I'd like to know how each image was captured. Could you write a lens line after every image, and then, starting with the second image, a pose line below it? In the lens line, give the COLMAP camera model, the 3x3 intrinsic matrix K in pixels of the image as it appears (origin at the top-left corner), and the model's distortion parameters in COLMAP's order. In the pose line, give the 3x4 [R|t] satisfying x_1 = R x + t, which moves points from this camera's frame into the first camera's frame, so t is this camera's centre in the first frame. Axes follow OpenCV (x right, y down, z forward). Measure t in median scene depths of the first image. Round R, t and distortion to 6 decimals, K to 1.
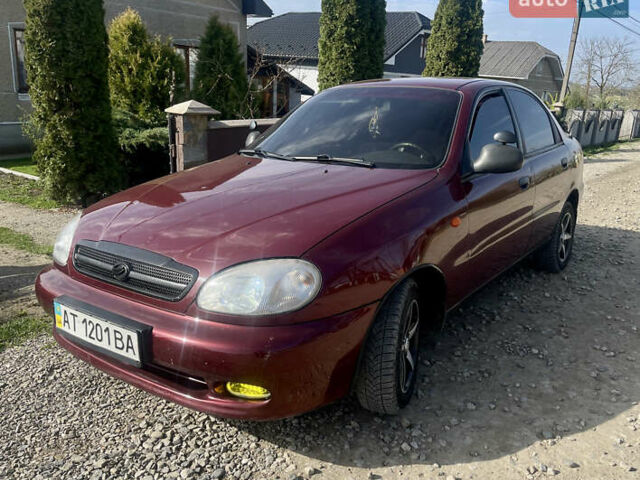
lens RADIAL K [[508.5, 0, 360.0], [0, 508.5, 240.3], [0, 0, 1]] dist [0.064836, -0.077033]
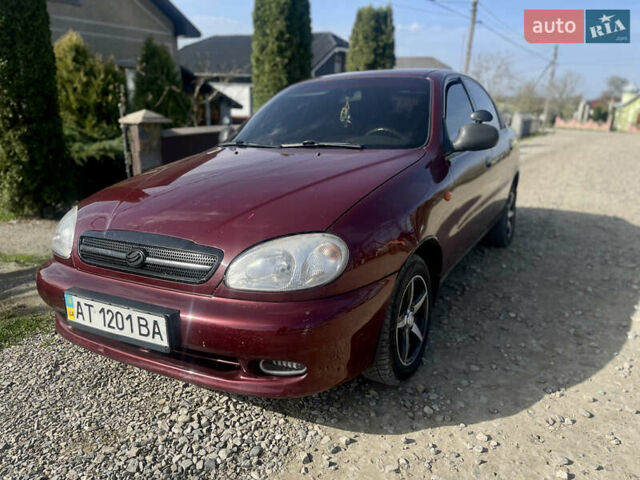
lens RADIAL K [[452.2, 0, 322.2], [0, 452.2, 242.7], [0, 0, 1]] dist [0.068461, -0.081311]
pose [[0.995701, -0.058480, 0.071831, -0.142889], [0.057746, 0.998256, 0.012257, 0.034202], [-0.072423, -0.008056, 0.997341, 0.081443]]
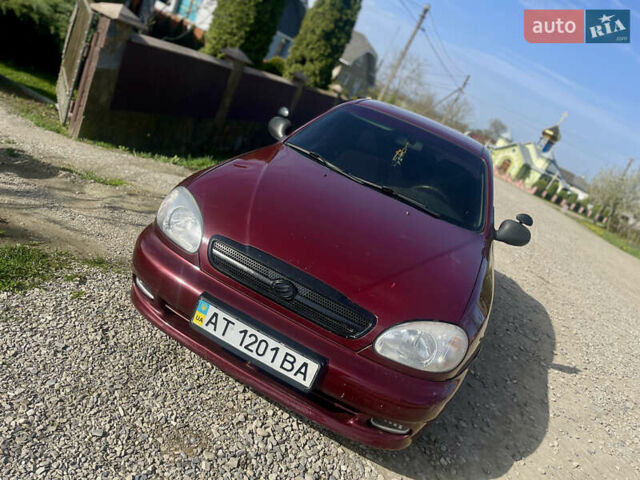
lens RADIAL K [[451.7, 0, 310.9], [0, 451.7, 237.3], [0, 0, 1]] dist [0.061735, -0.073167]
pose [[0.908784, 0.244148, 0.338383, -0.611320], [-0.286323, 0.954780, 0.080083, -0.105130], [-0.303530, -0.169665, 0.937595, 0.109704]]
